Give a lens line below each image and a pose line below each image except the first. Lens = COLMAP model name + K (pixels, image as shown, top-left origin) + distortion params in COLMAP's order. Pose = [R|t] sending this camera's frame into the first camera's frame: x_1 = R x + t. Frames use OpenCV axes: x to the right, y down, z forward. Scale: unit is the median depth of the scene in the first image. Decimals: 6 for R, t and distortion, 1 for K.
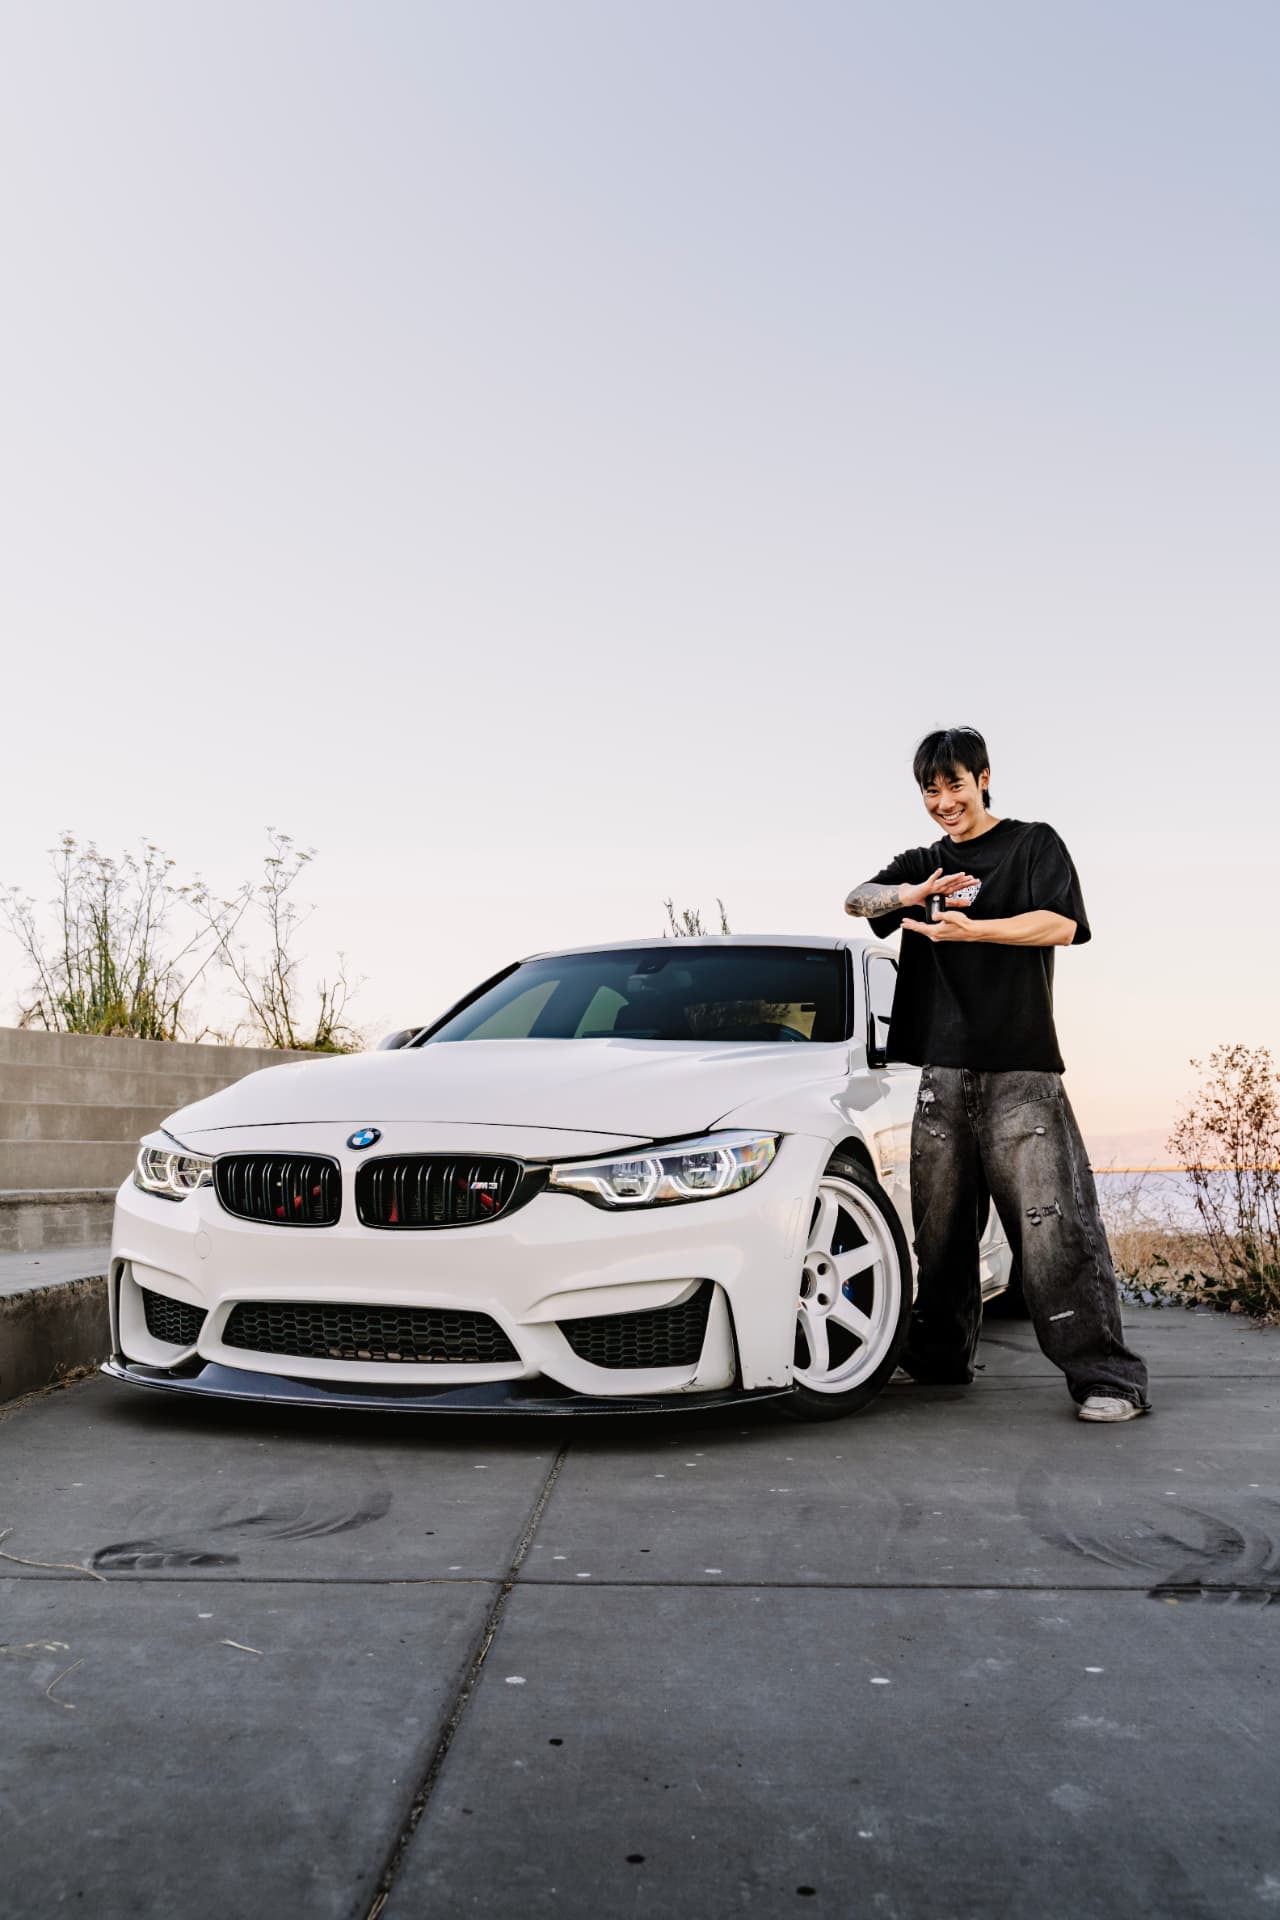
lens RADIAL K [[1814.8, 0, 659.0], [0, 1814.8, 958.0], [0, 0, 1]] dist [-0.012177, -0.000898]
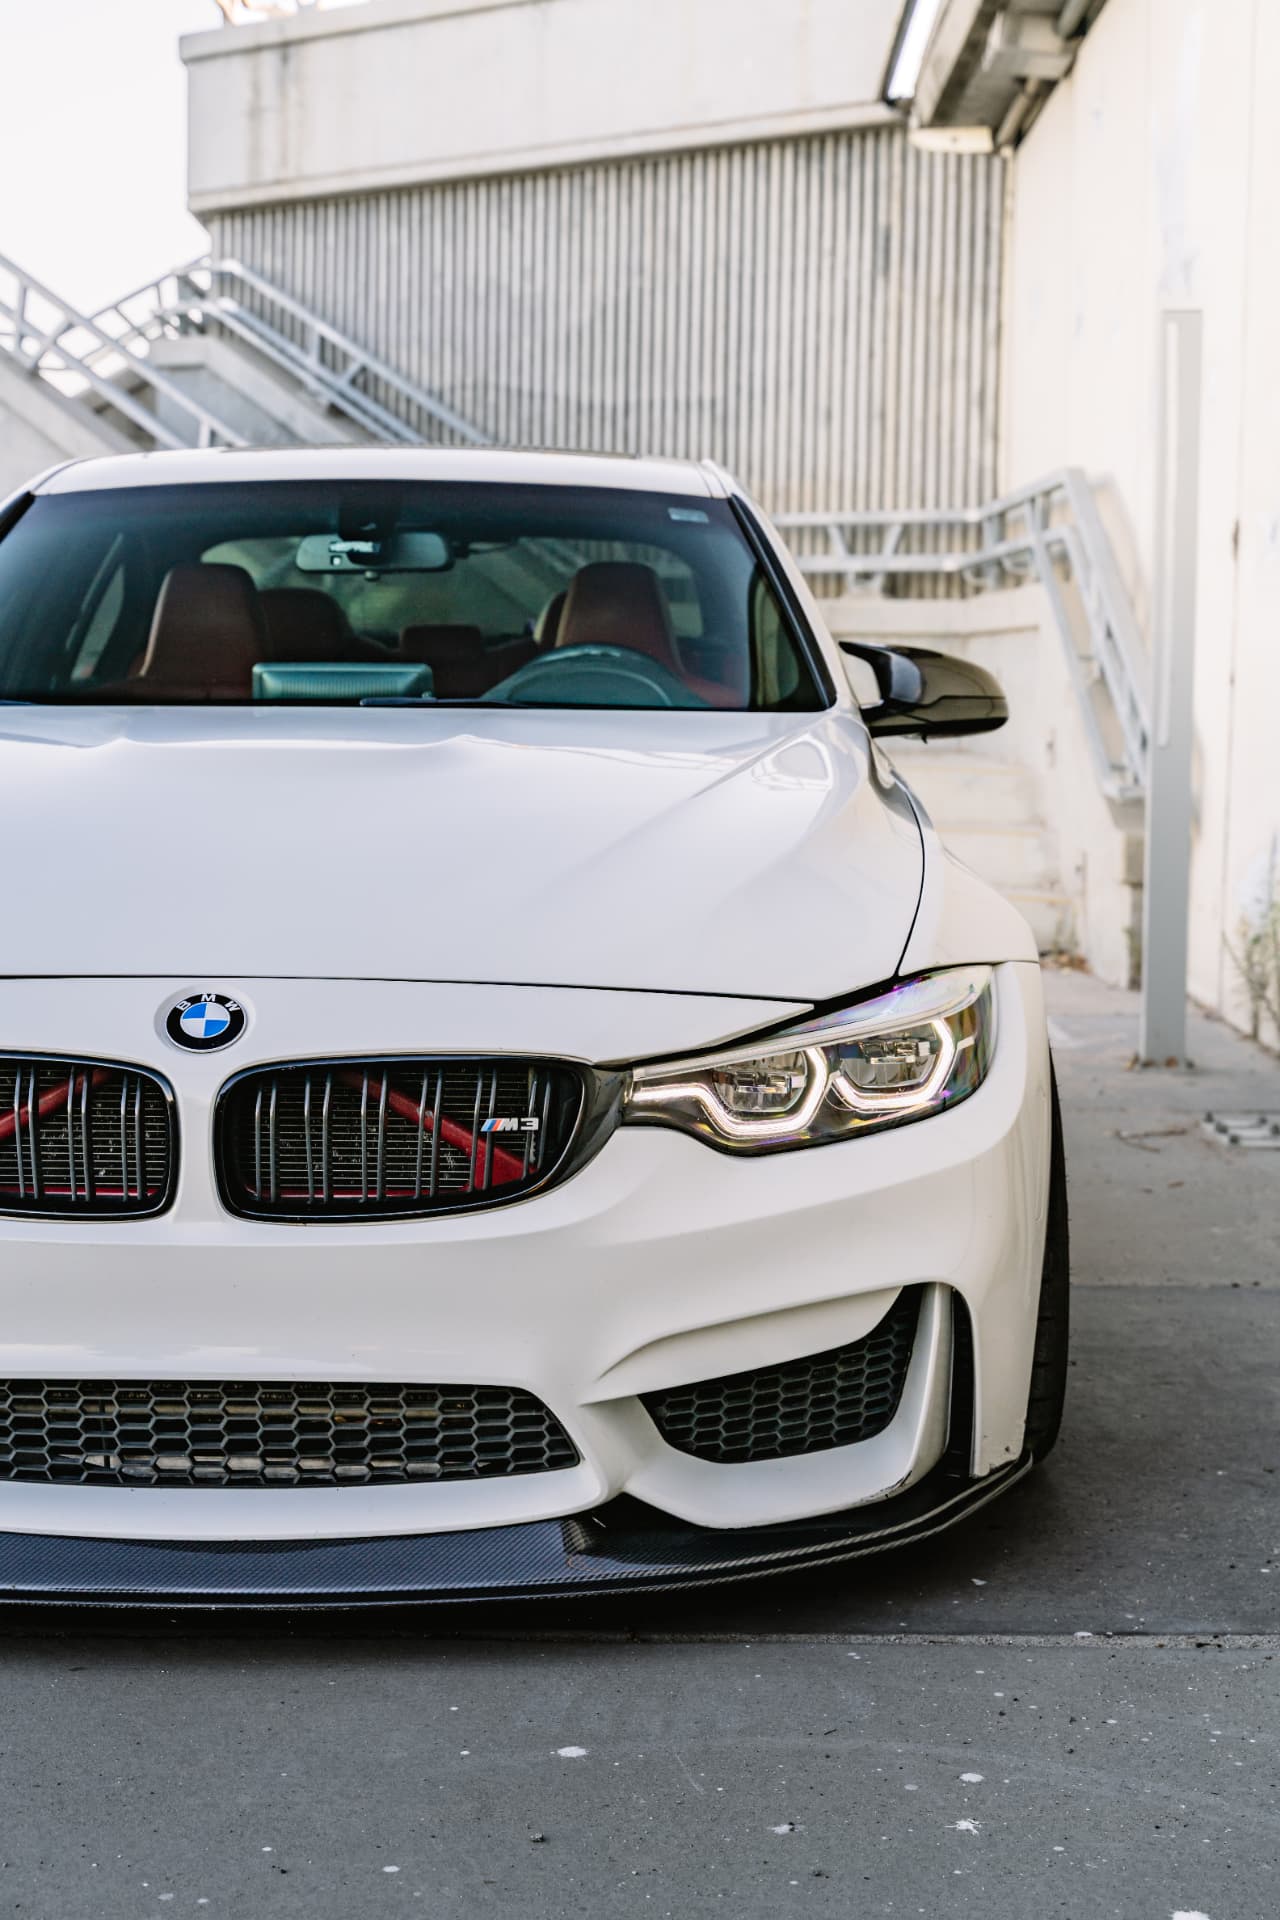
lens RADIAL K [[3096.2, 0, 674.2], [0, 3096.2, 956.9], [0, 0, 1]] dist [-0.015882, -0.002905]
pose [[0.927972, -0.034057, 0.371090, -0.339450], [-0.045589, 0.977960, 0.203756, -0.078923], [-0.369851, -0.205997, 0.905967, 0.257013]]
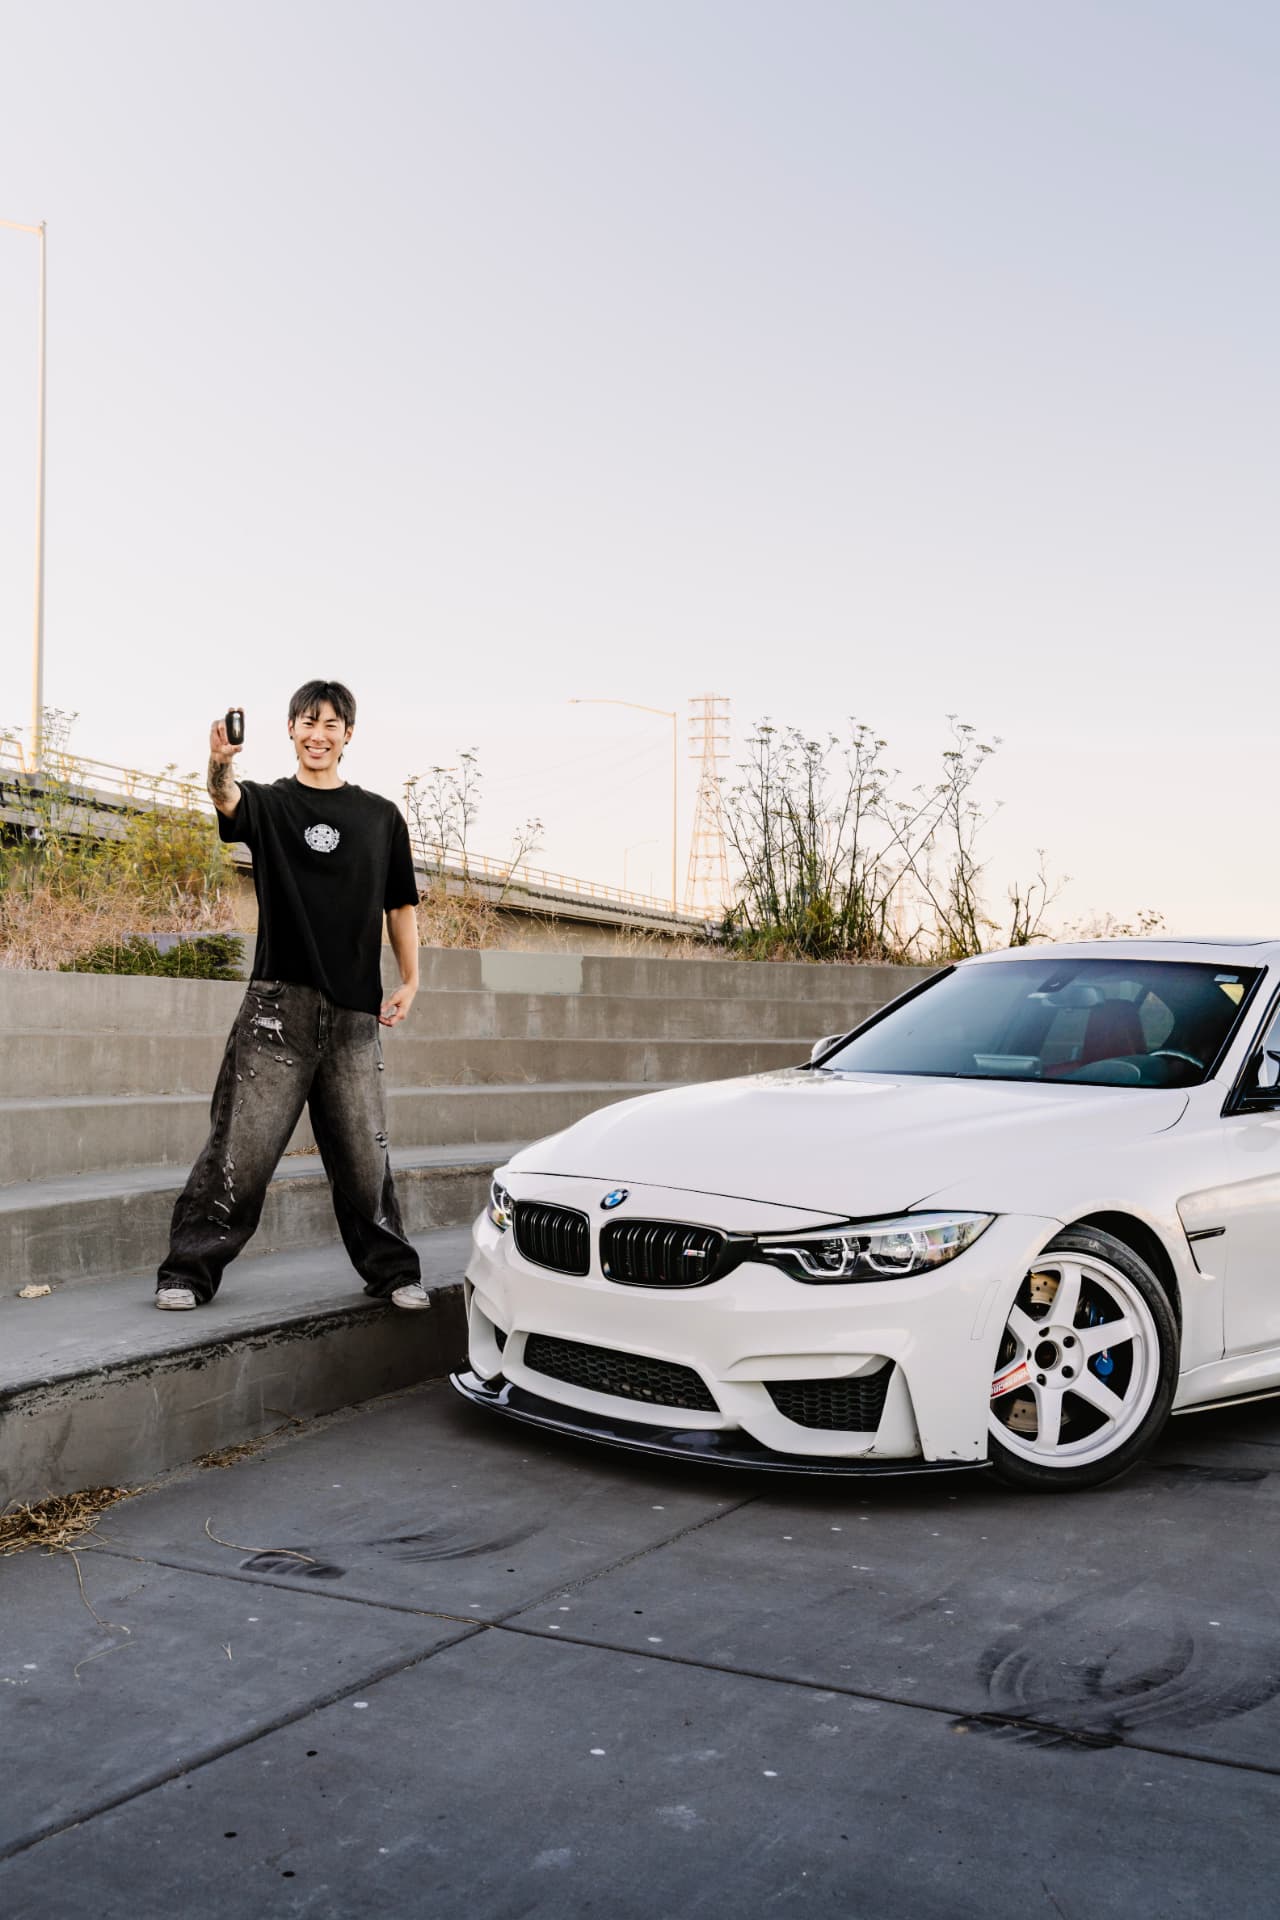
lens RADIAL K [[2198.8, 0, 607.7], [0, 2198.8, 954.8], [0, 0, 1]] dist [-0.007382, -0.019632]
pose [[0.888413, 0.007635, -0.458982, 0.449410], [0.033123, 0.996189, 0.080685, -0.157826], [0.457849, -0.086885, 0.884774, -0.181016]]
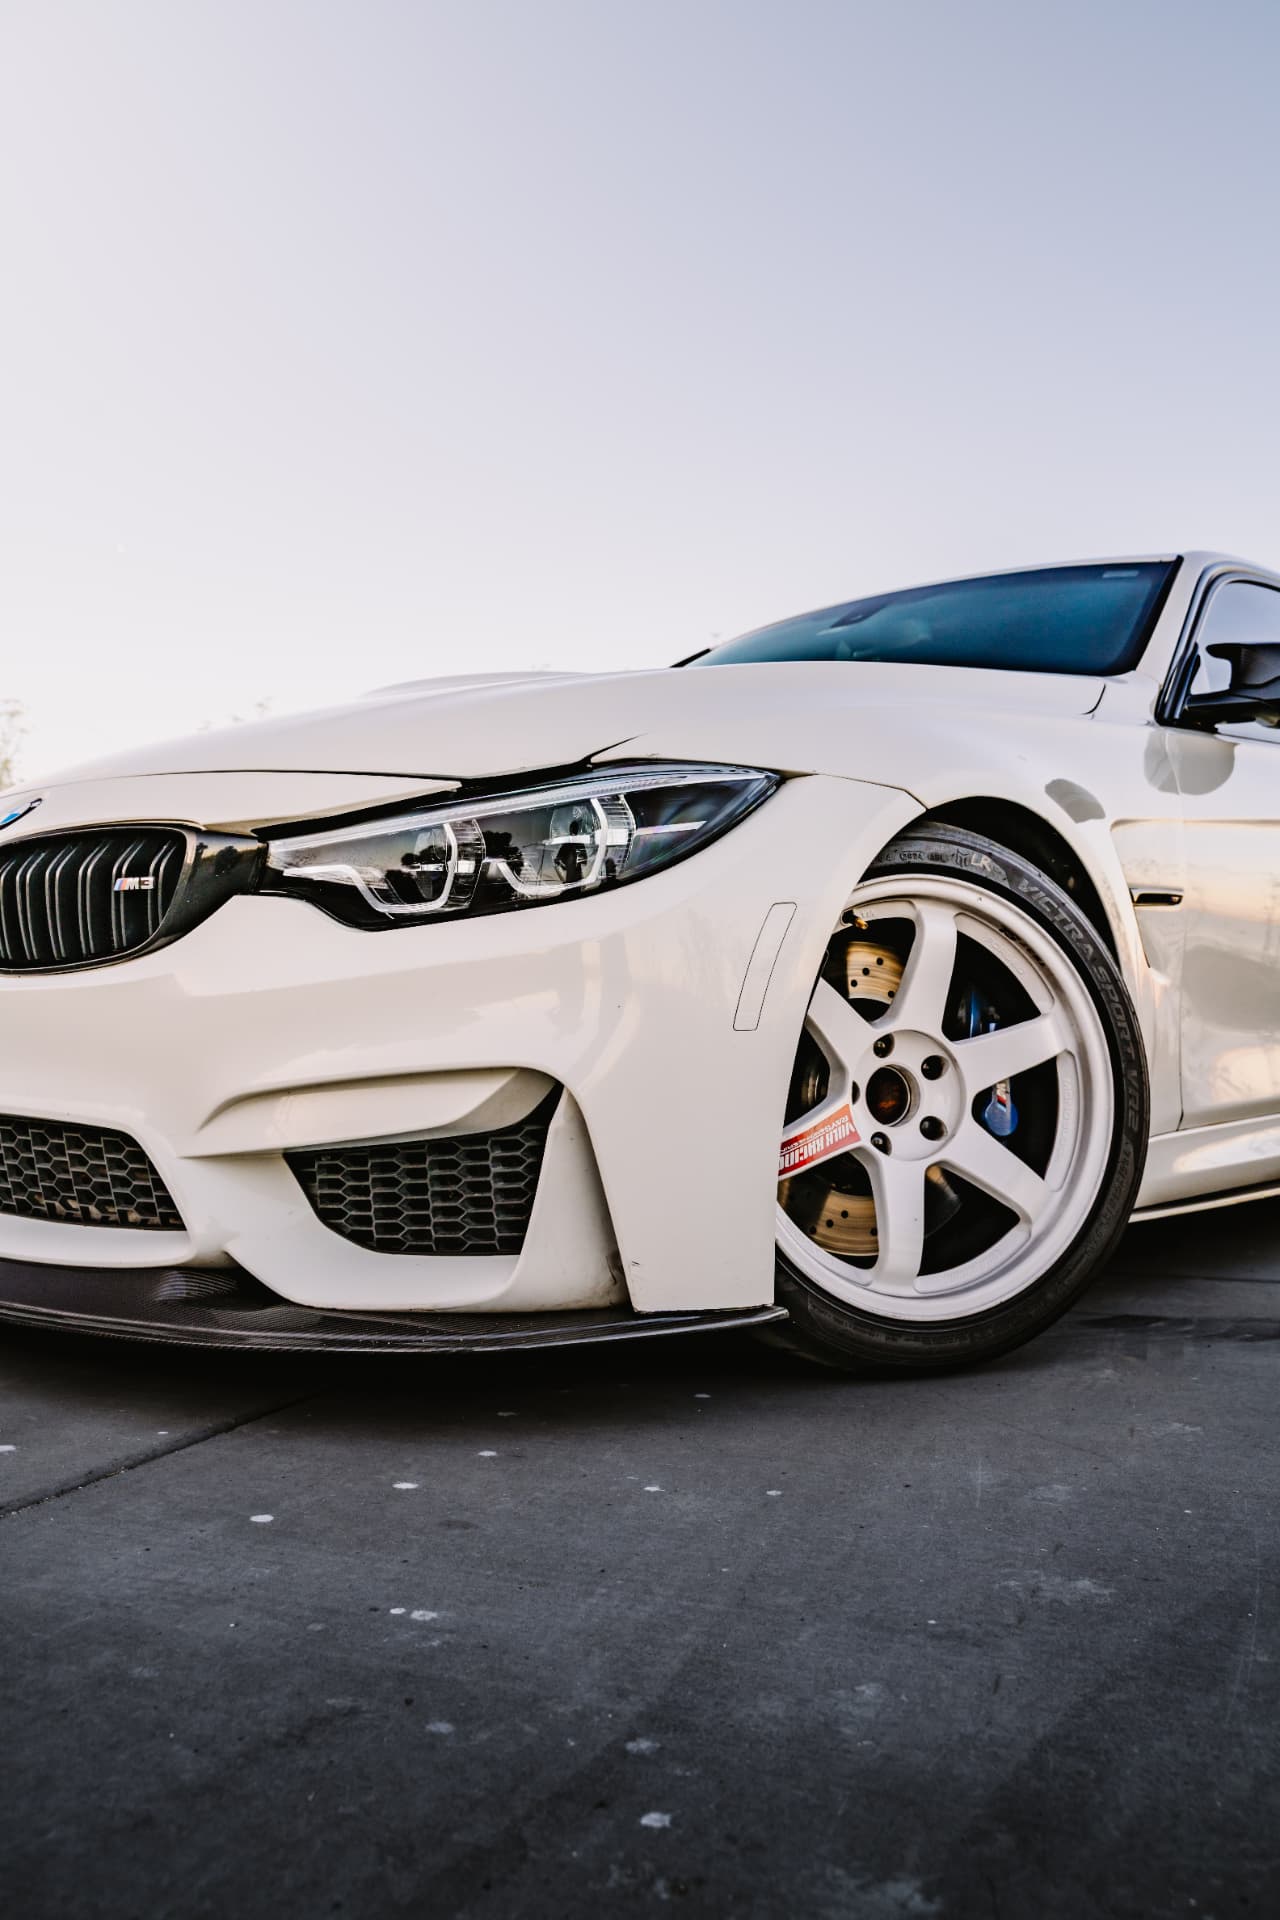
lens RADIAL K [[1693.9, 0, 640.0], [0, 1693.9, 960.0], [0, 0, 1]] dist [-0.013451, -0.004256]
pose [[0.930388, -0.015731, -0.366237, 0.198420], [0.043052, 0.996854, 0.066550, 0.116711], [0.364038, -0.077684, 0.928139, 0.589290]]
